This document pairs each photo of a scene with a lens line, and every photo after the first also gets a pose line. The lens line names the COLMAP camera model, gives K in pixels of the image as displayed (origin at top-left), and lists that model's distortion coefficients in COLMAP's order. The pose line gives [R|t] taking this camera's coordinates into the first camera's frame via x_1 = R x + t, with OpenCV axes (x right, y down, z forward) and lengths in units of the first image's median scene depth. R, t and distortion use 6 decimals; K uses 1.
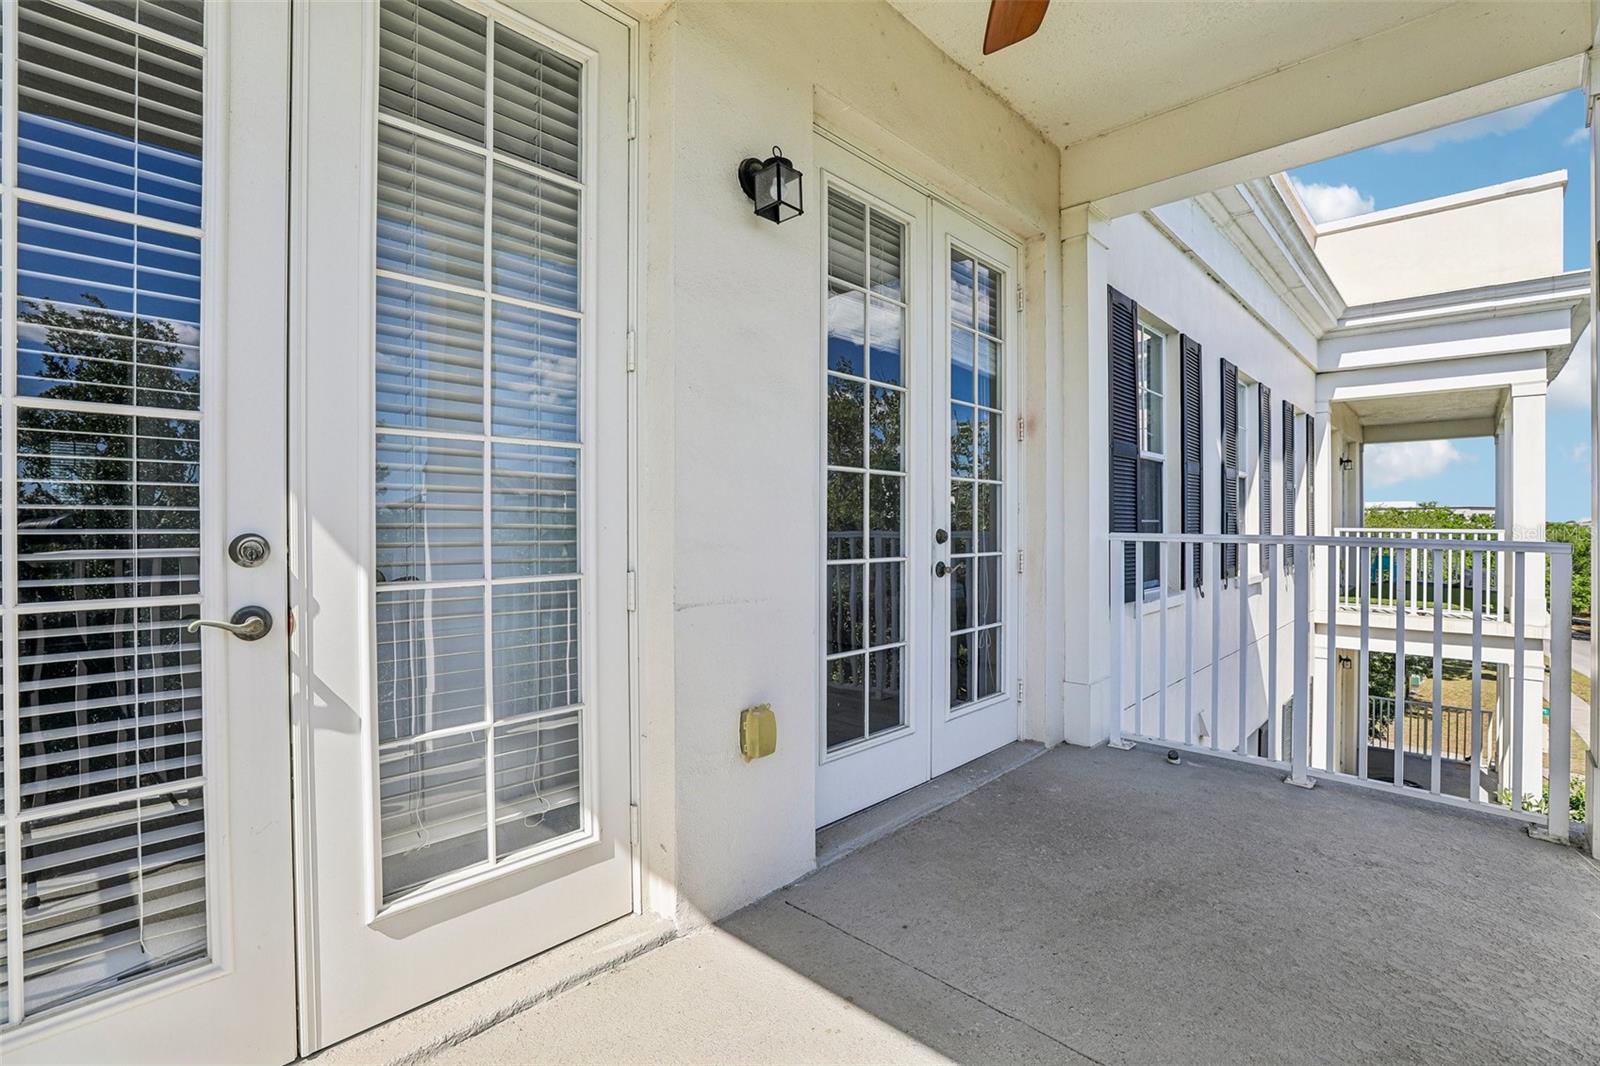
lens RADIAL K [[728.3, 0, 801.9], [0, 728.3, 519.7], [0, 0, 1]] dist [-0.037373, 0.010629]
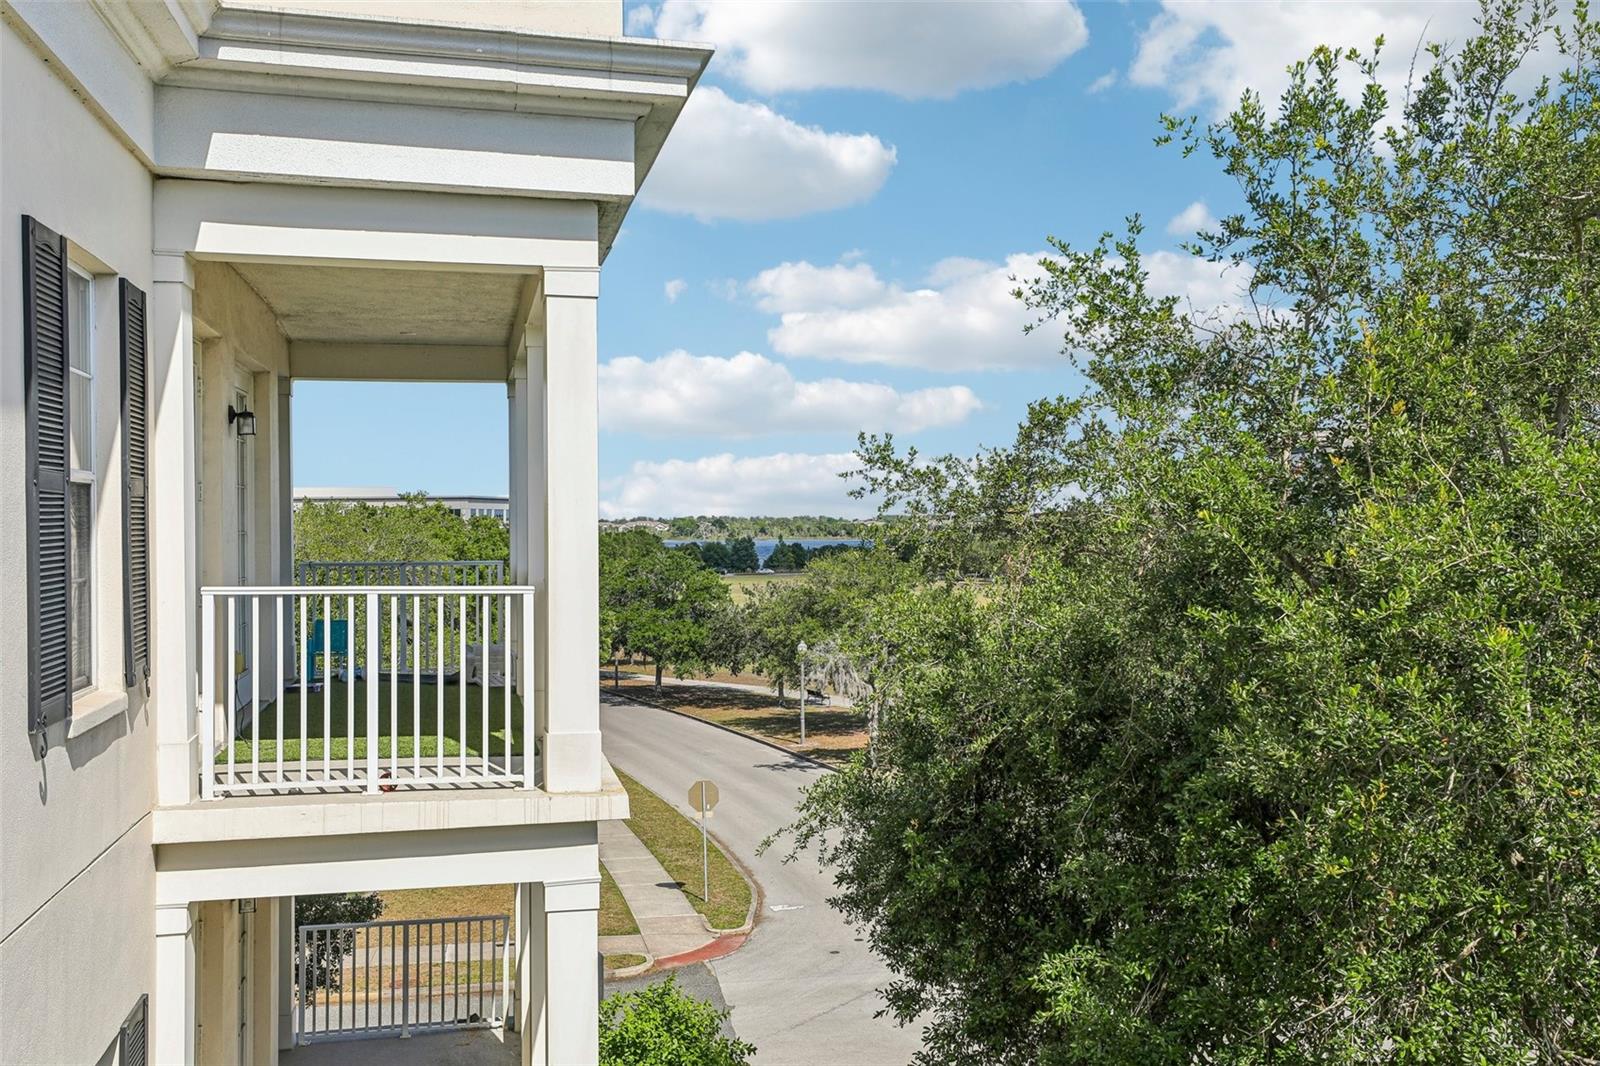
lens RADIAL K [[1534.4, 0, 800.4], [0, 1534.4, 527.2], [0, 0, 1]] dist [0.074404, 0.000000]
pose [[0.567588, -0.009290, 0.823260, 0.240007], [0.006754, 0.999955, 0.006628, -0.024048], [-0.823285, 0.001798, 0.567626, 0.261293]]
